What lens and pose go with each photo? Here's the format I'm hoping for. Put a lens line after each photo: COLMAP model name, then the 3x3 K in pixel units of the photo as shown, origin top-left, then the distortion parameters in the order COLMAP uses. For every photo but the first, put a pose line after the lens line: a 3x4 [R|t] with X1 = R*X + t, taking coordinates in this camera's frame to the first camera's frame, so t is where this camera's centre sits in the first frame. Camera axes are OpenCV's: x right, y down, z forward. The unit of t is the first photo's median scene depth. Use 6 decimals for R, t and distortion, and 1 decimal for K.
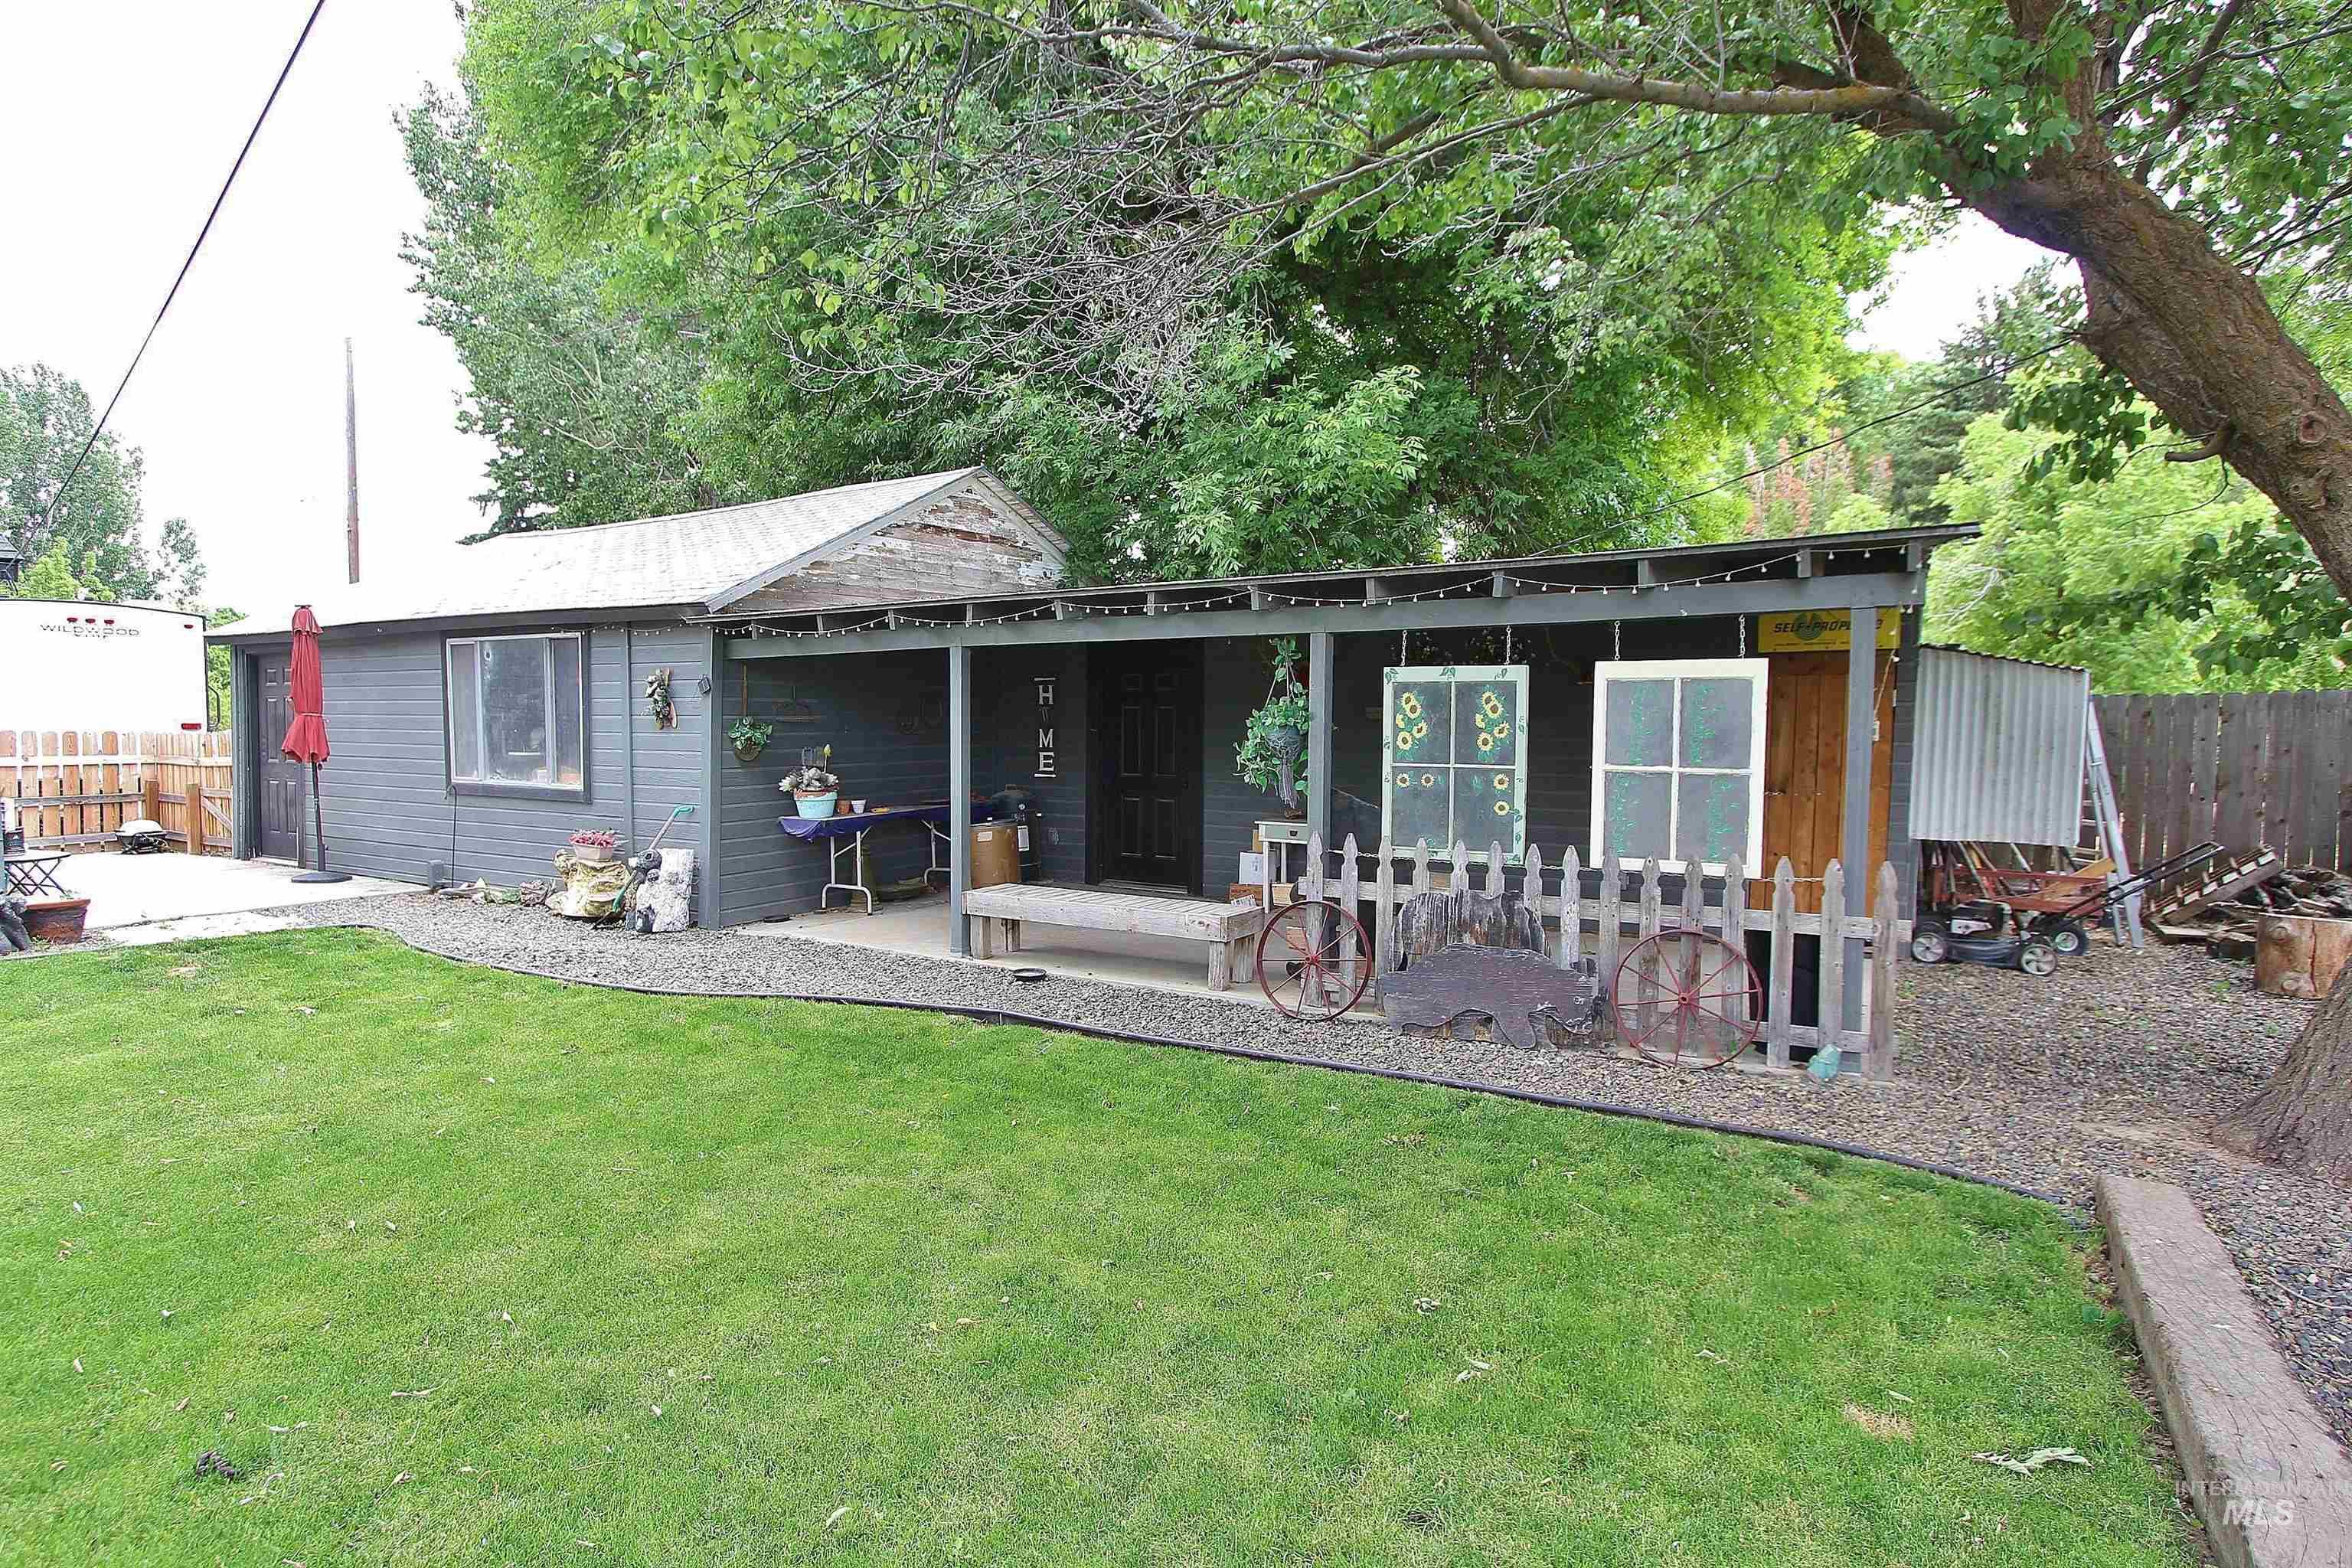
lens RADIAL K [[1173.2, 0, 1176.0], [0, 1173.2, 788.5], [0, 0, 1]] dist [-0.004240, -0.000709]
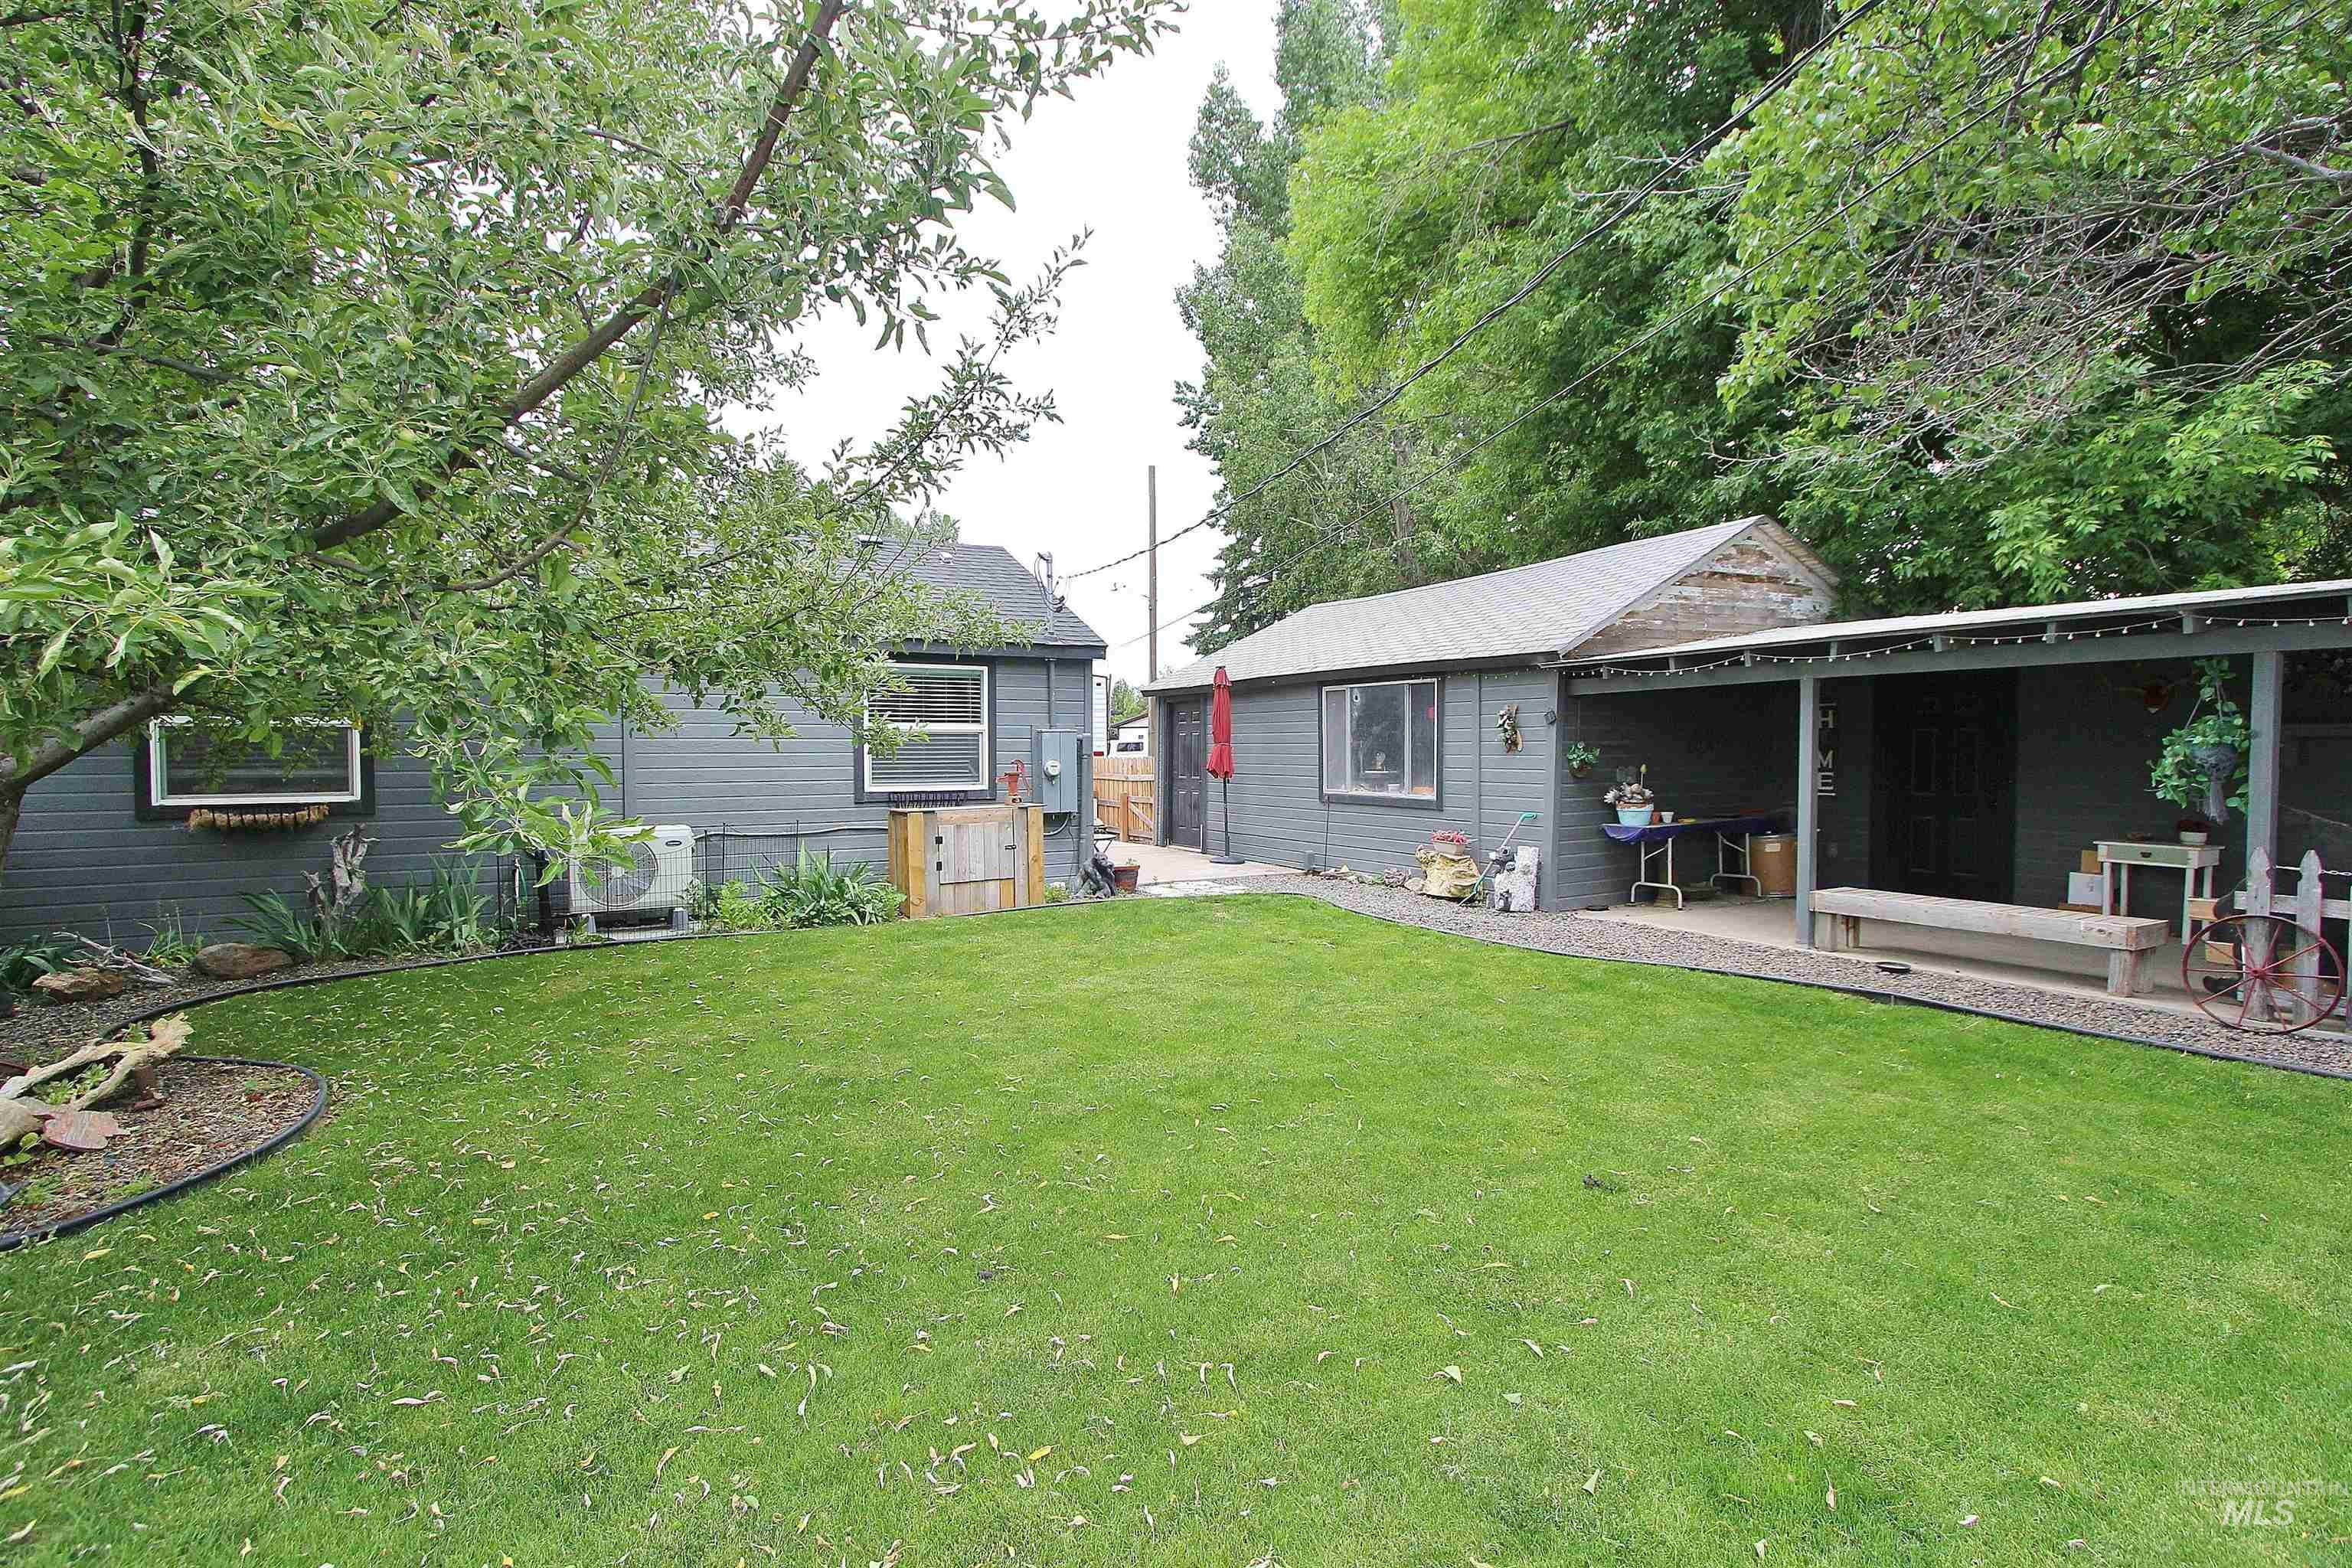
lens RADIAL K [[1081.6, 0, 1179.8], [0, 1081.6, 788.6], [0, 0, 1]] dist [-0.010283, 0.000144]
pose [[0.867380, 0.010033, -0.497546, -0.164844], [-0.019827, 0.999700, -0.014407, 0.012556], [0.497252, 0.022361, 0.867318, -0.191482]]
